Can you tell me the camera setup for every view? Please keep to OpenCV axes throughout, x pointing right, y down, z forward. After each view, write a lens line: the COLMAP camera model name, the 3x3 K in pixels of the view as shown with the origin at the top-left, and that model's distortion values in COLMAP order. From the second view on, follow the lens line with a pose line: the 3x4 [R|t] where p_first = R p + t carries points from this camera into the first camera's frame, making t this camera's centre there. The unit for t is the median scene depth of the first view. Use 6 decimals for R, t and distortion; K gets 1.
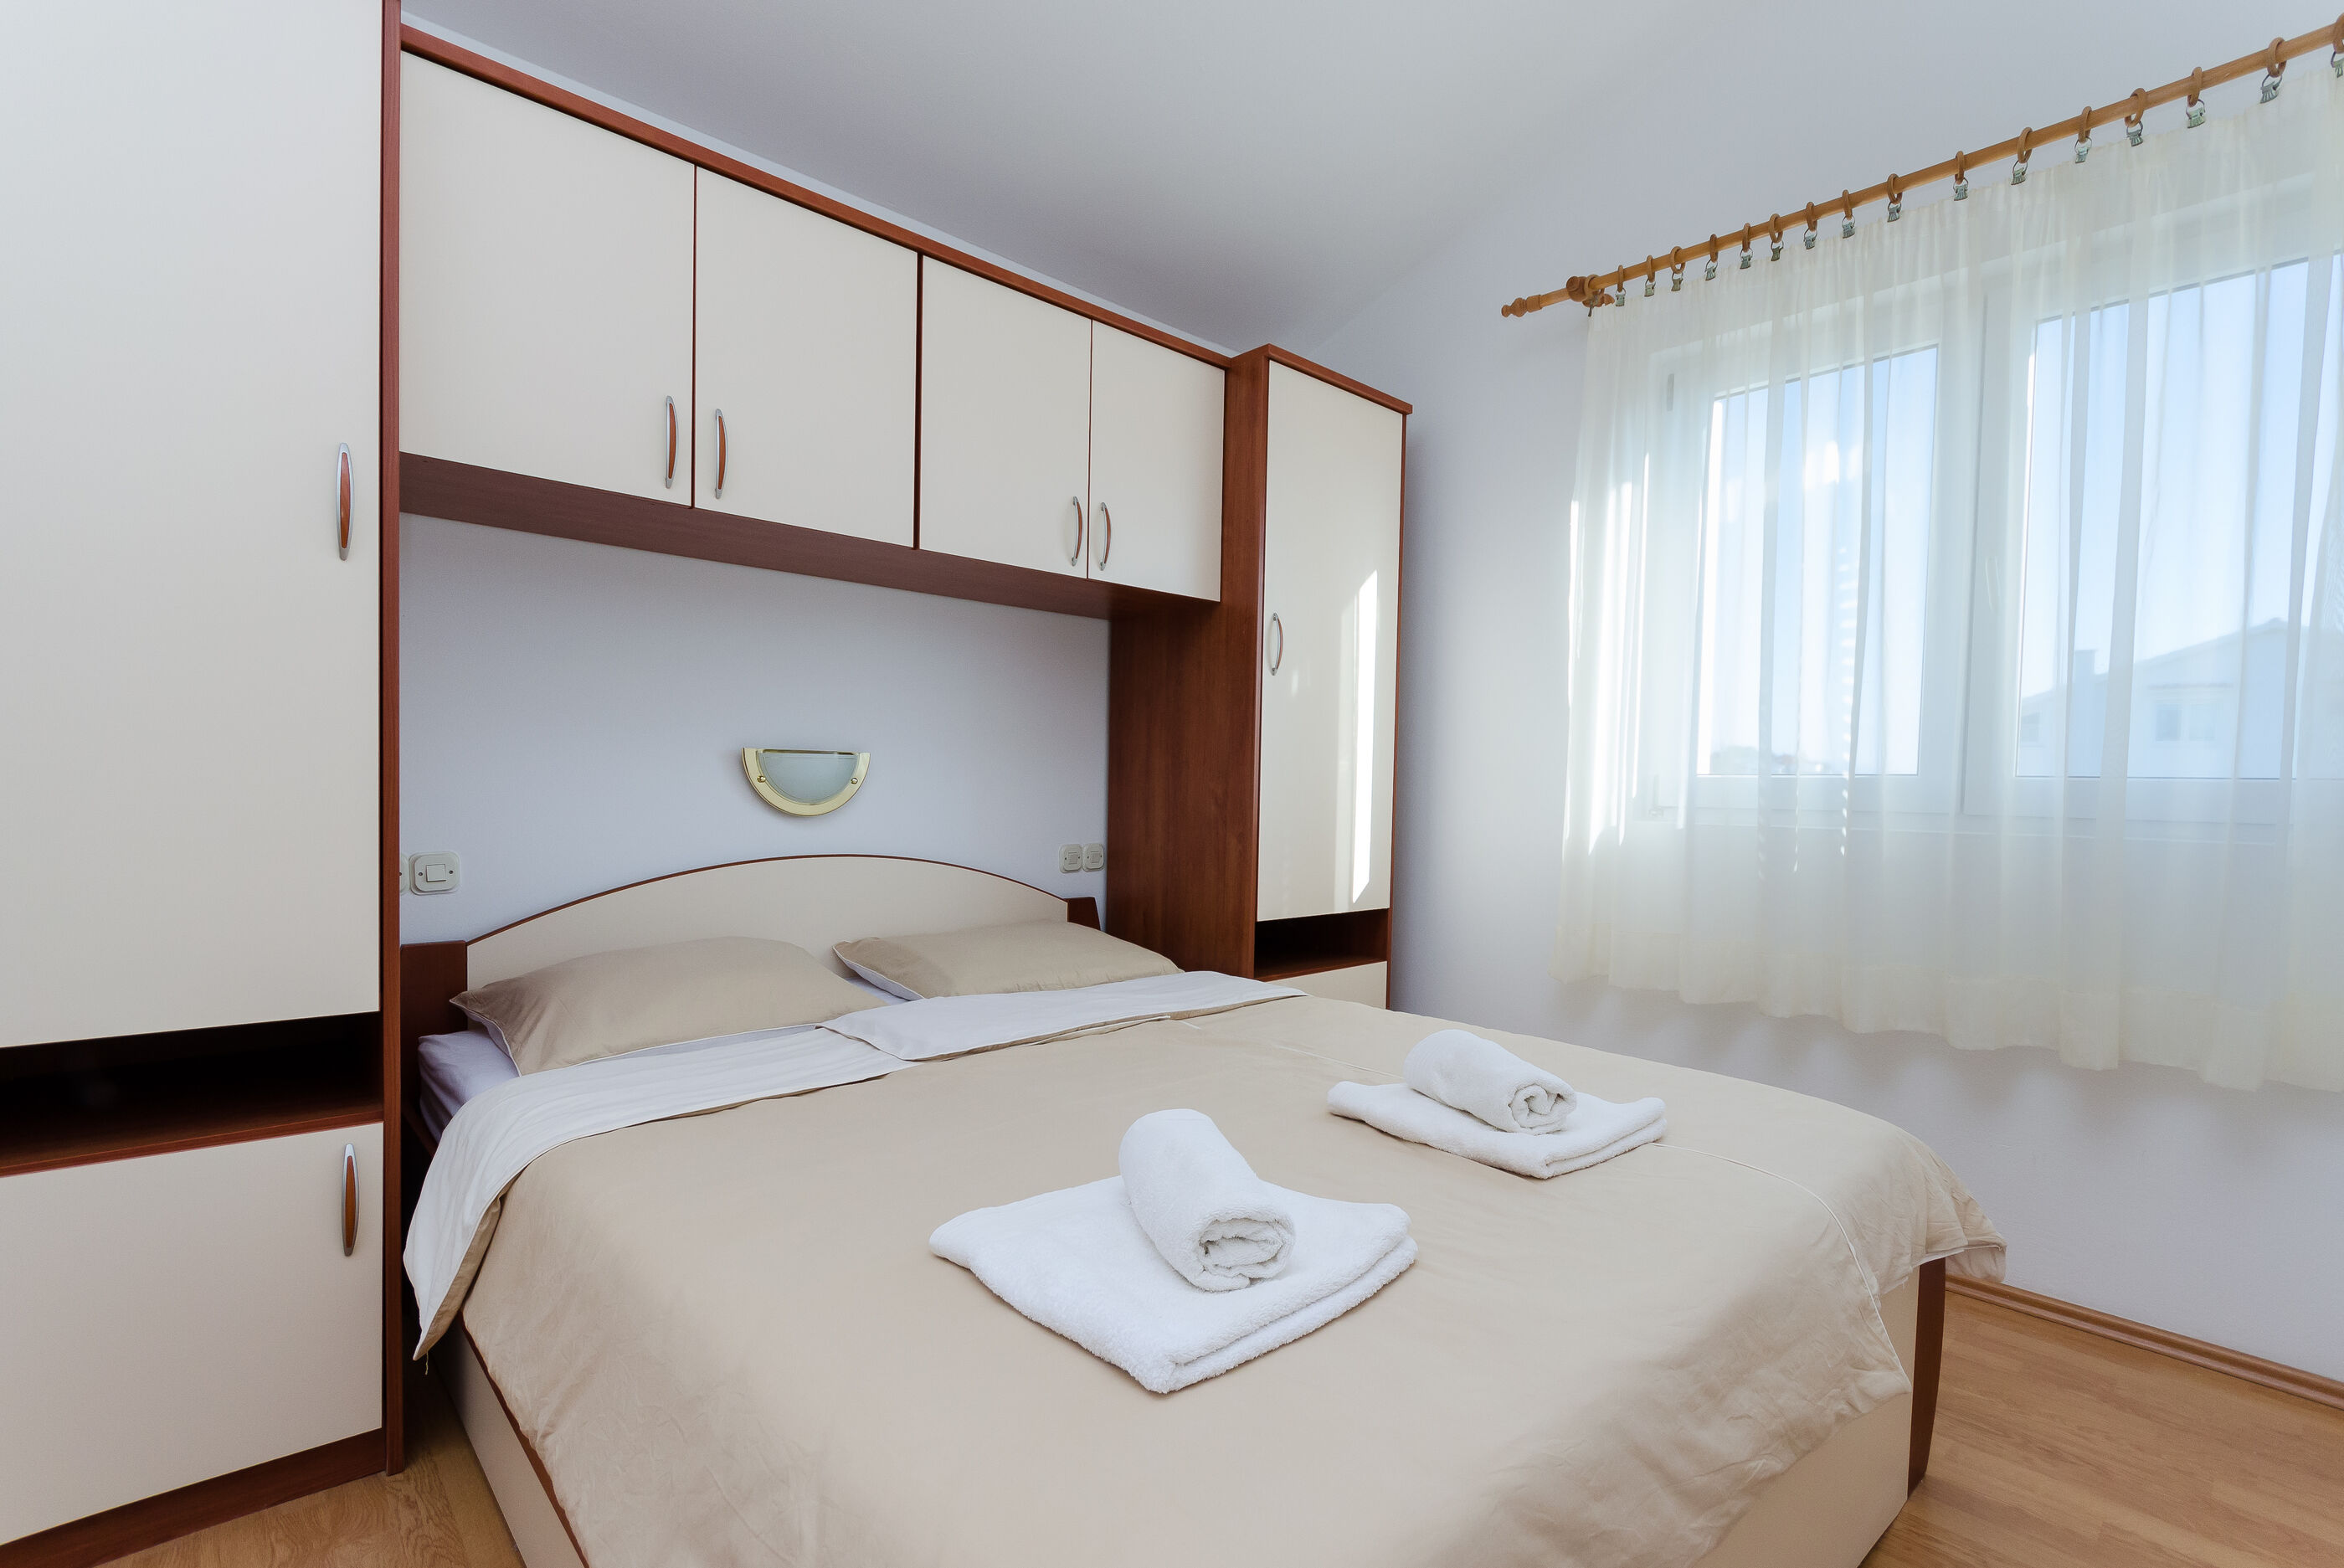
lens RADIAL K [[1077.1, 0, 1177.2], [0, 1077.1, 820.7], [0, 0, 1]] dist [-0.005777, -0.001379]
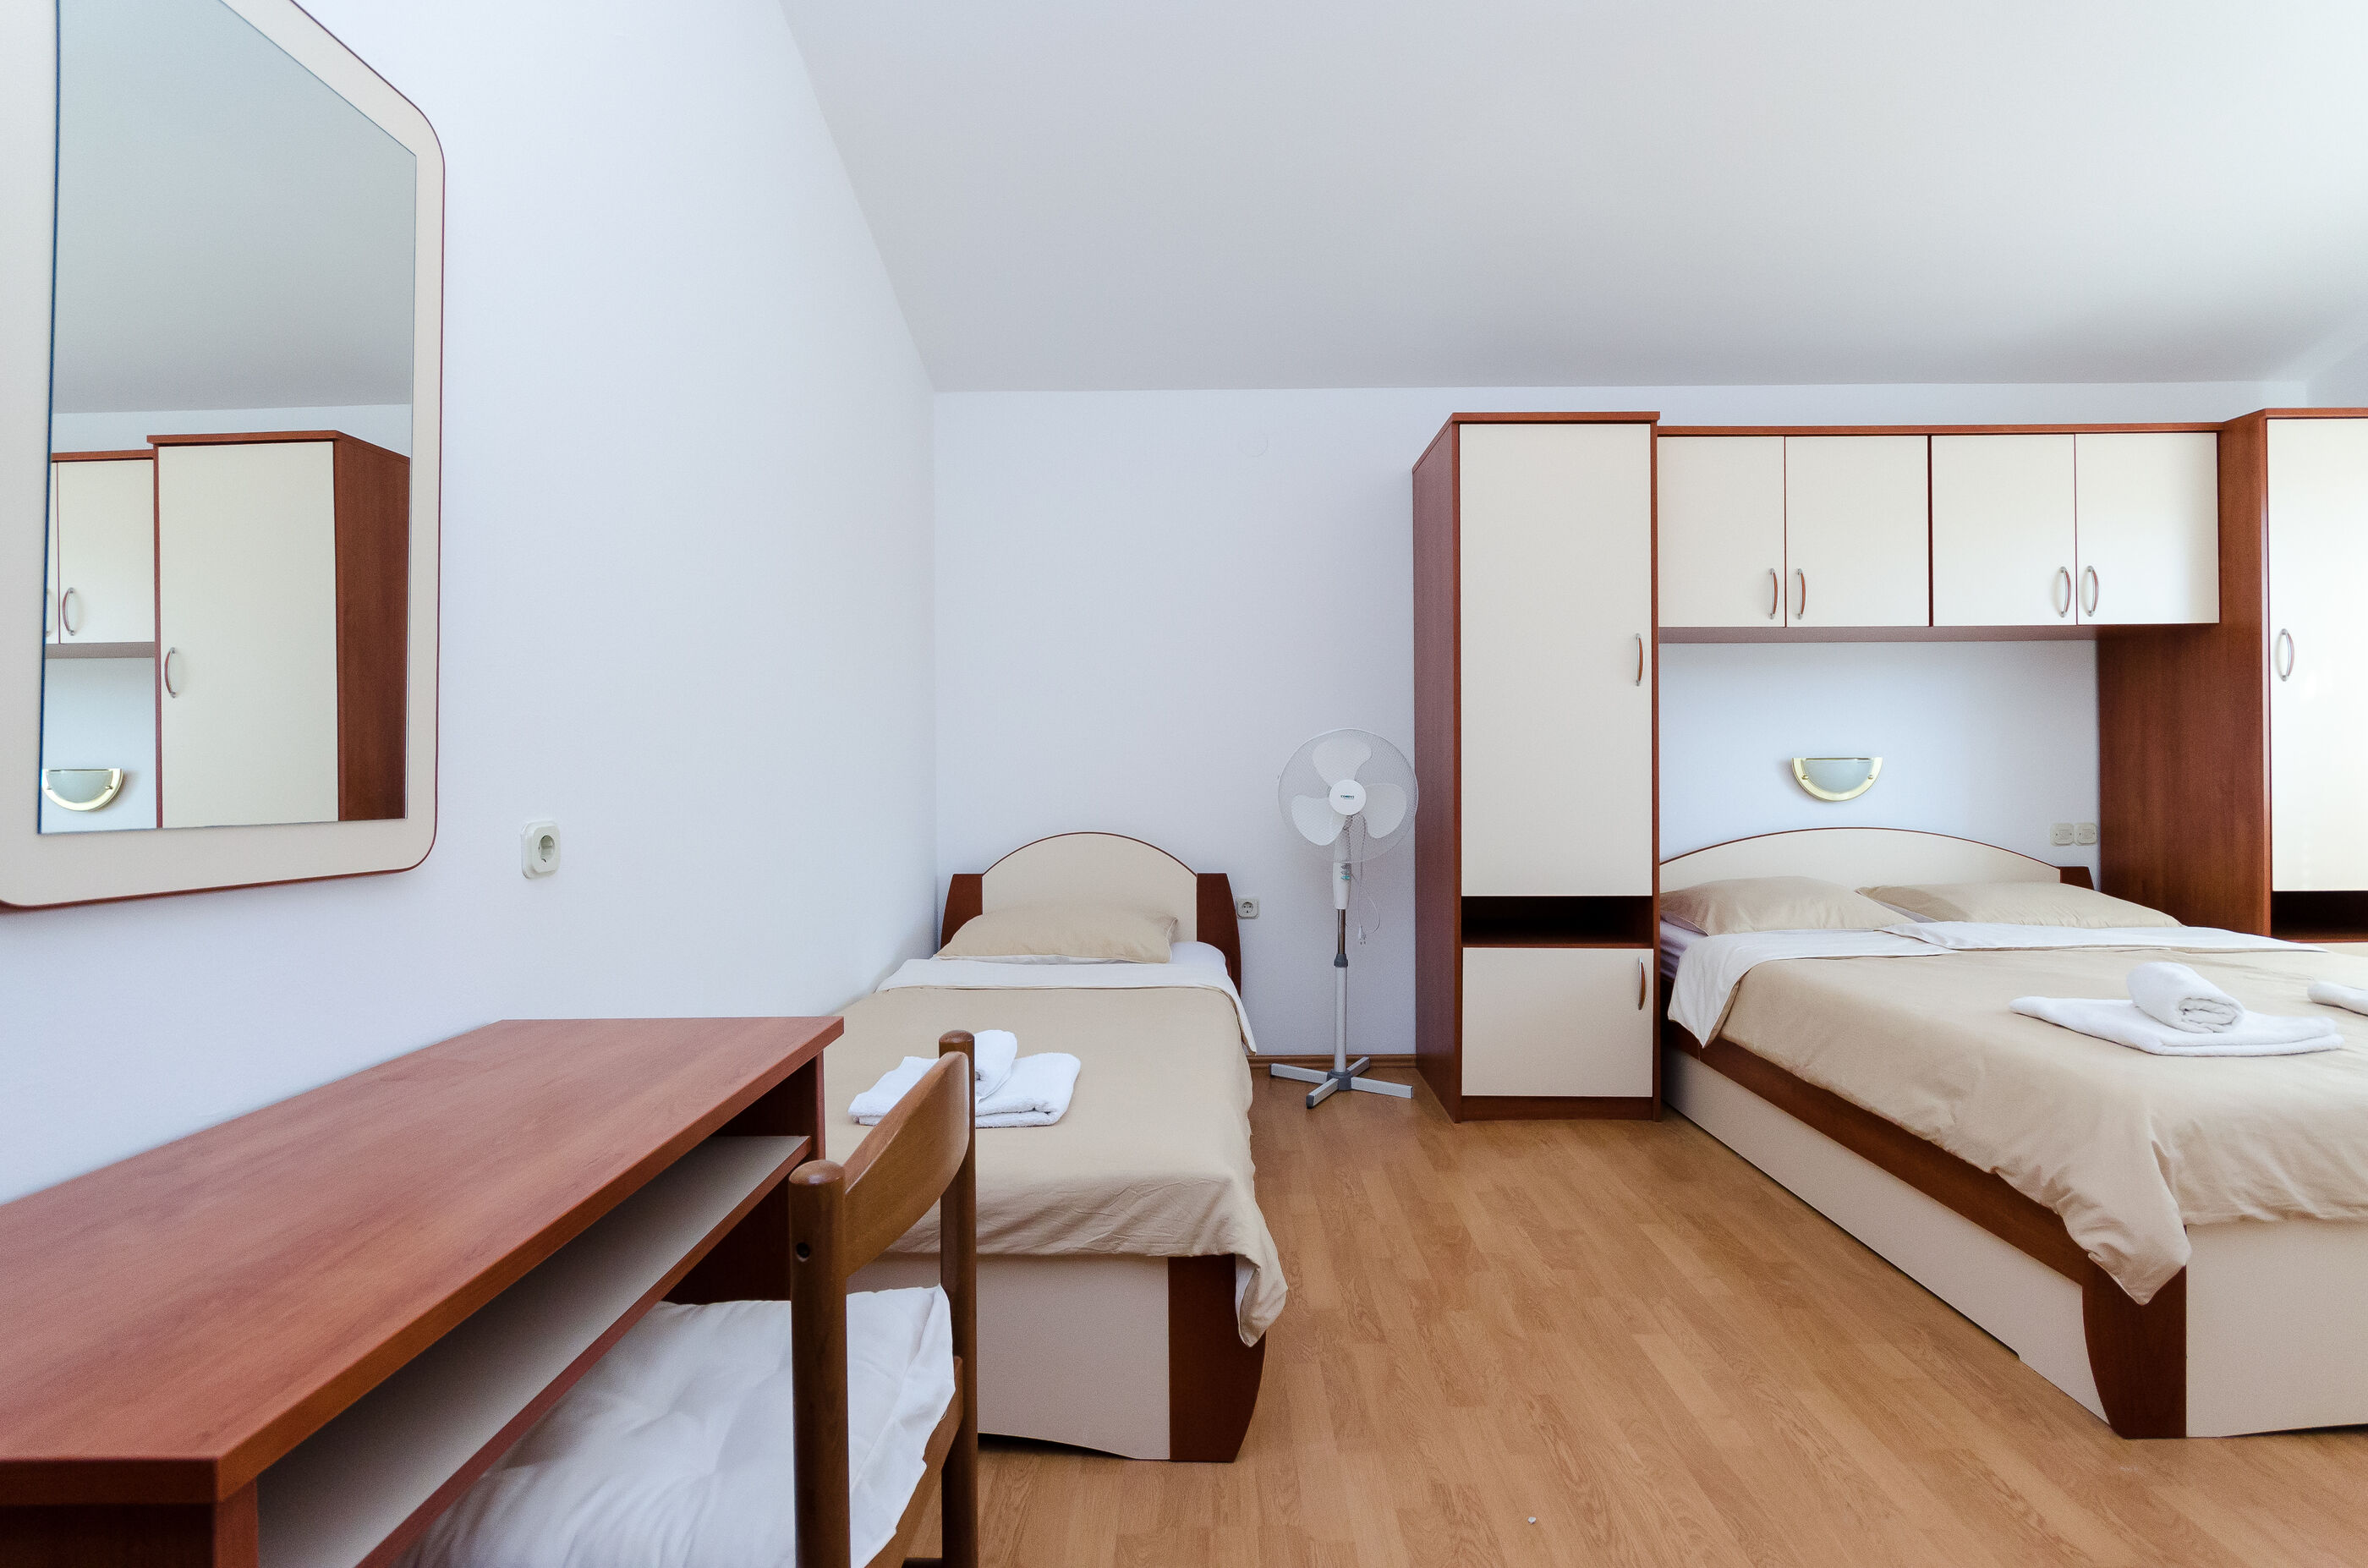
lens RADIAL K [[1058.5, 0, 1177.6], [0, 1058.5, 760.2], [0, 0, 1]] dist [0.008832, -0.002805]
pose [[0.718817, -0.026995, -0.694675, 0.030715], [0.001600, 0.999307, -0.037177, -0.008797], [0.695198, 0.025612, 0.718362, -0.792836]]
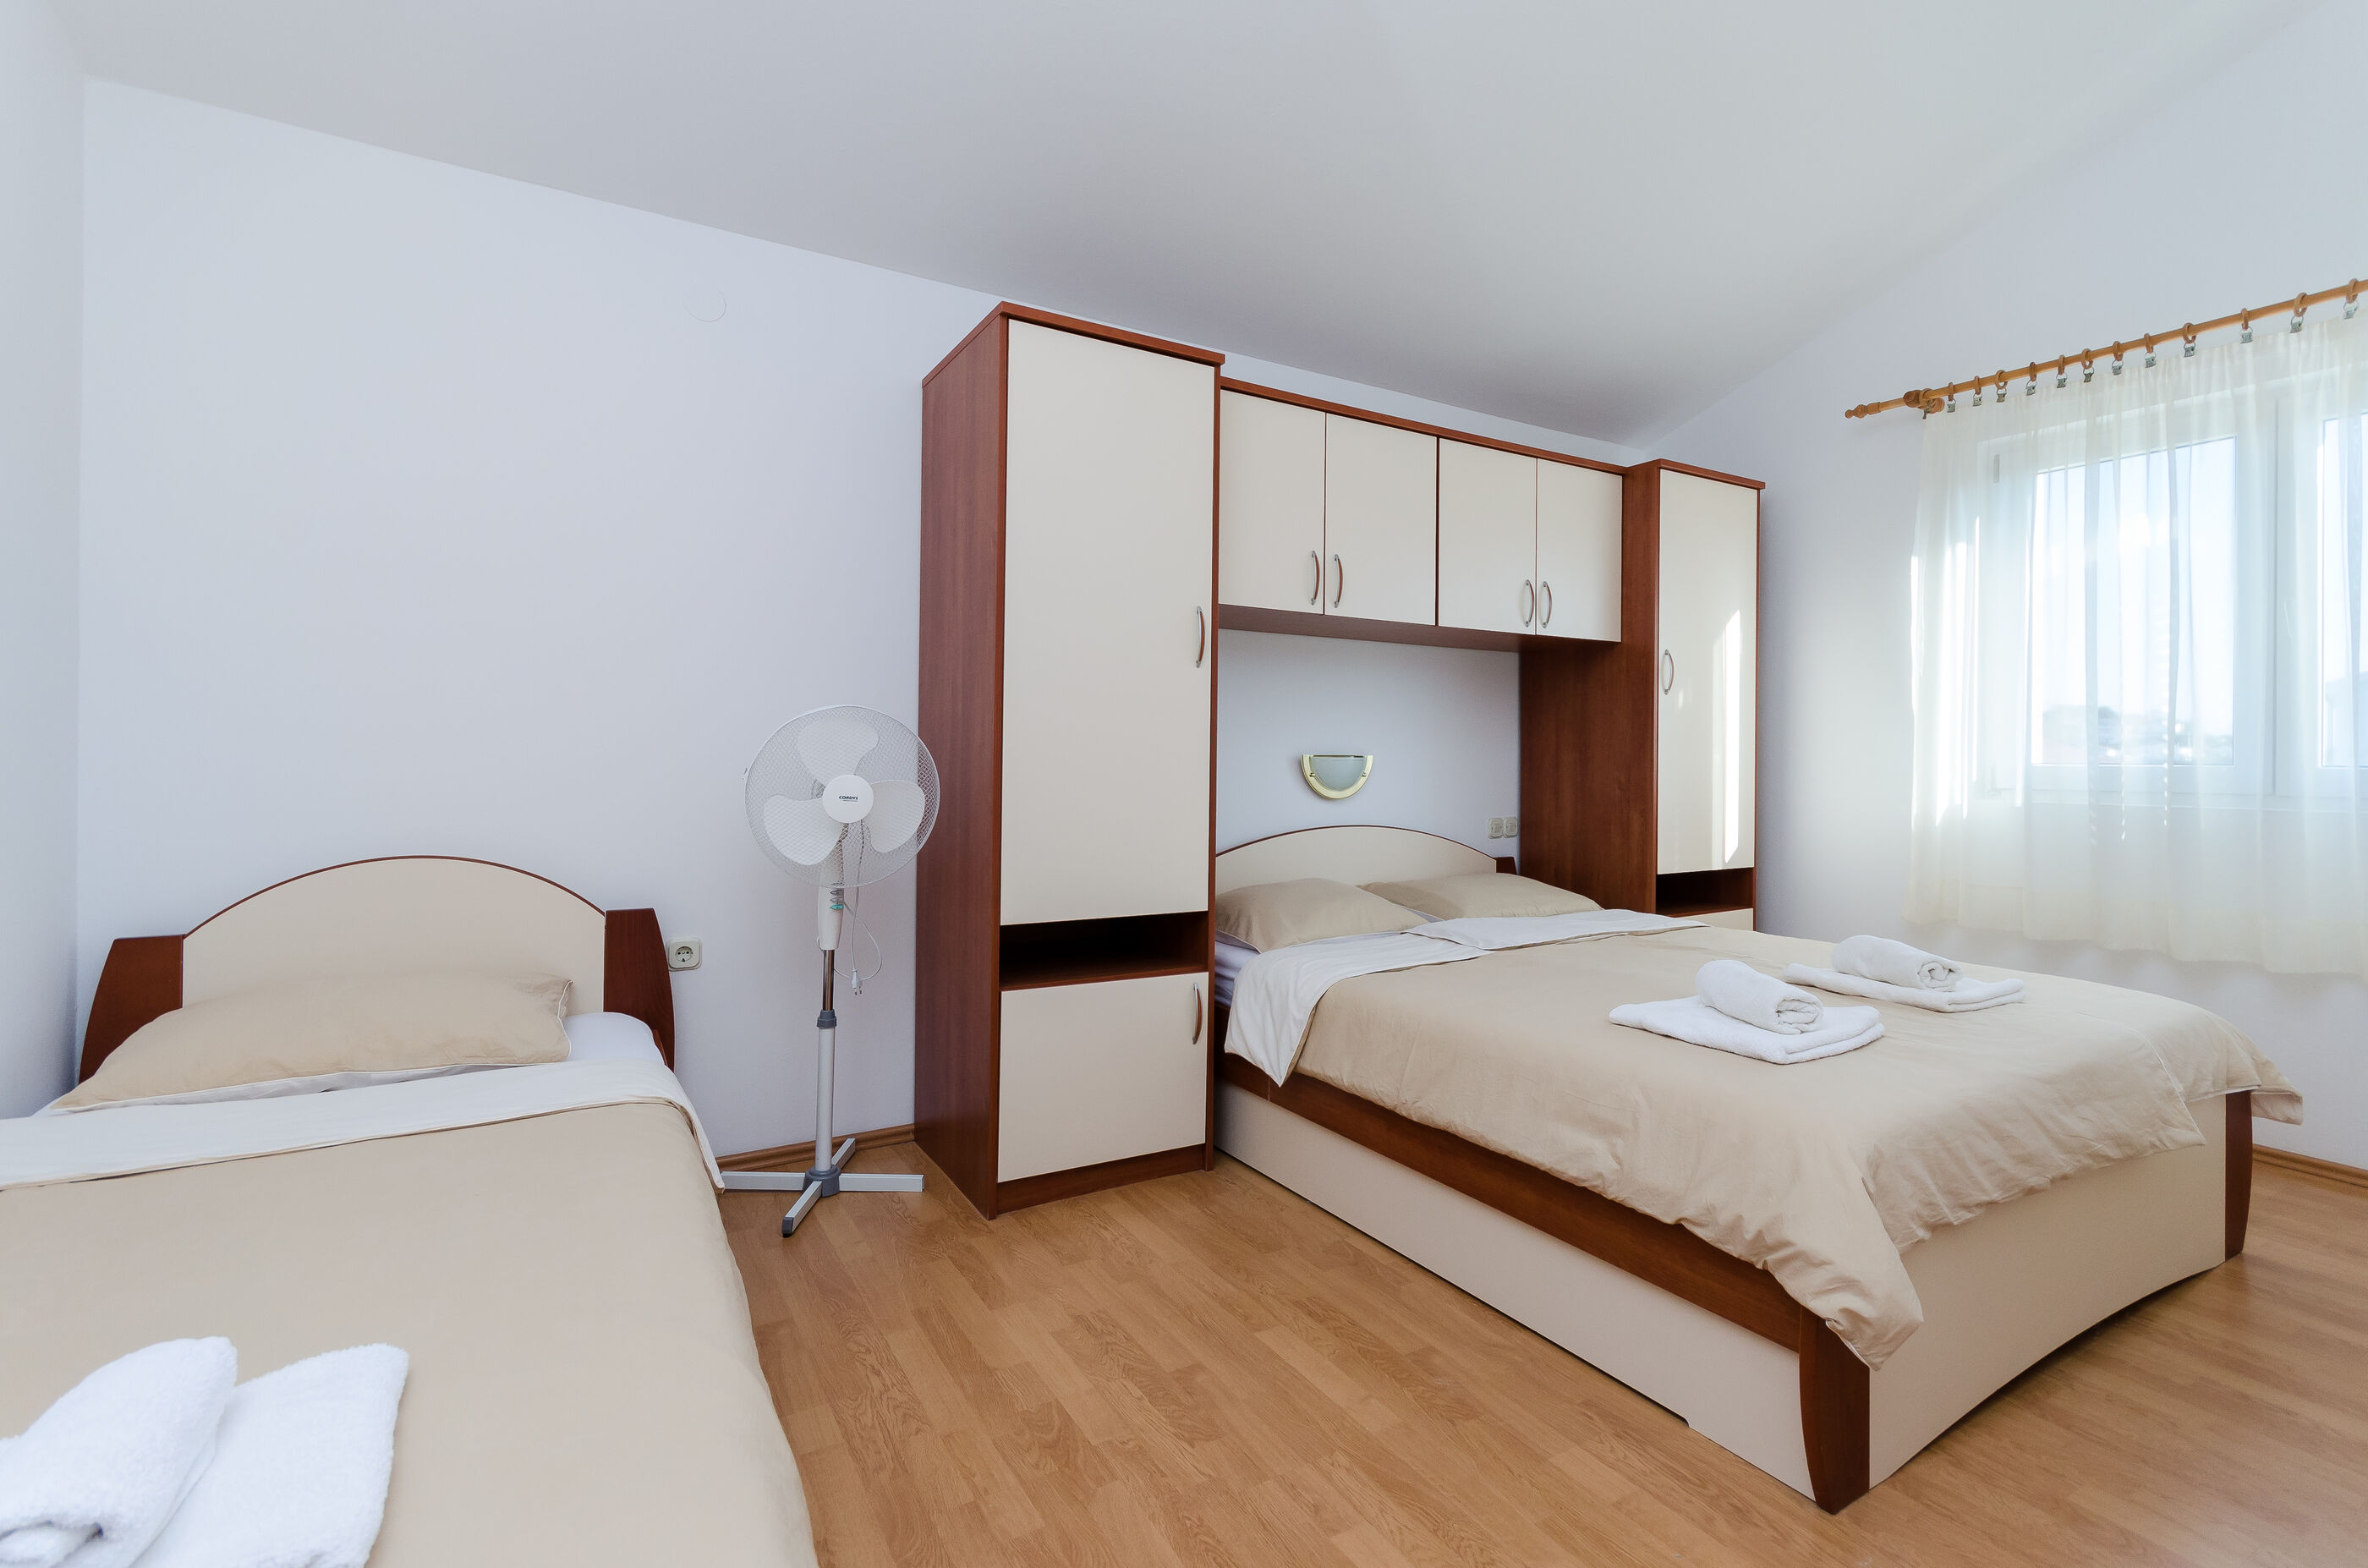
lens RADIAL K [[1058.5, 0, 1158.1], [0, 1058.5, 753.6], [0, 0, 1]] dist [0.008832, -0.002805]
pose [[0.974259, -0.015086, -0.224928, -0.283237], [0.006718, 0.999258, -0.037919, -0.015150], [0.225333, 0.035432, 0.973637, -0.542633]]
